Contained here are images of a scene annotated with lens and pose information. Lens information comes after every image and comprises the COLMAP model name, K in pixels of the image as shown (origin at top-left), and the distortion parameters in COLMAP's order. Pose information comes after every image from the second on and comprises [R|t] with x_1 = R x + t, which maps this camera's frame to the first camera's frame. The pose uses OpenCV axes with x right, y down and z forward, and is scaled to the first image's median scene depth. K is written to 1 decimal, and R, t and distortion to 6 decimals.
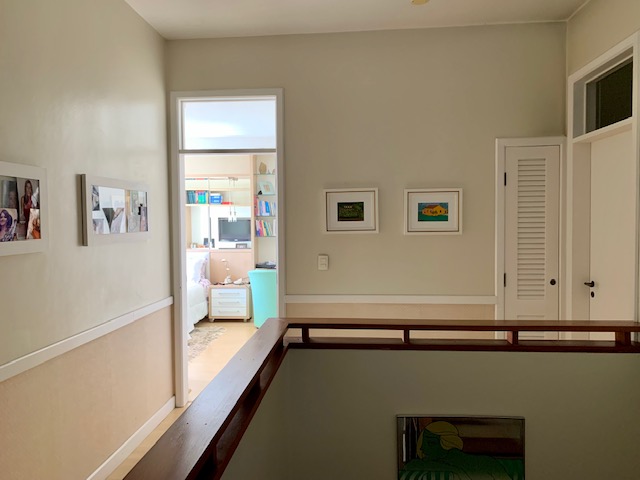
lens RADIAL K [[482.9, 0, 320.7], [0, 482.9, 238.6], [0, 0, 1]] dist [0.041355, -0.057607]
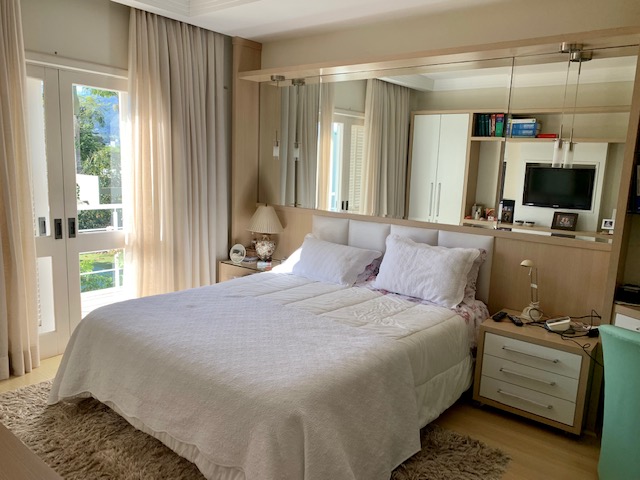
lens RADIAL K [[482.9, 0, 322.1], [0, 482.9, 242.4], [0, 0, 1]] dist [0.041355, -0.057607]
pose [[0.823557, 0.133584, -0.551280, -0.120737], [-0.069219, 0.988278, 0.136068, -0.015166], [0.562994, -0.073901, 0.823150, 0.575075]]
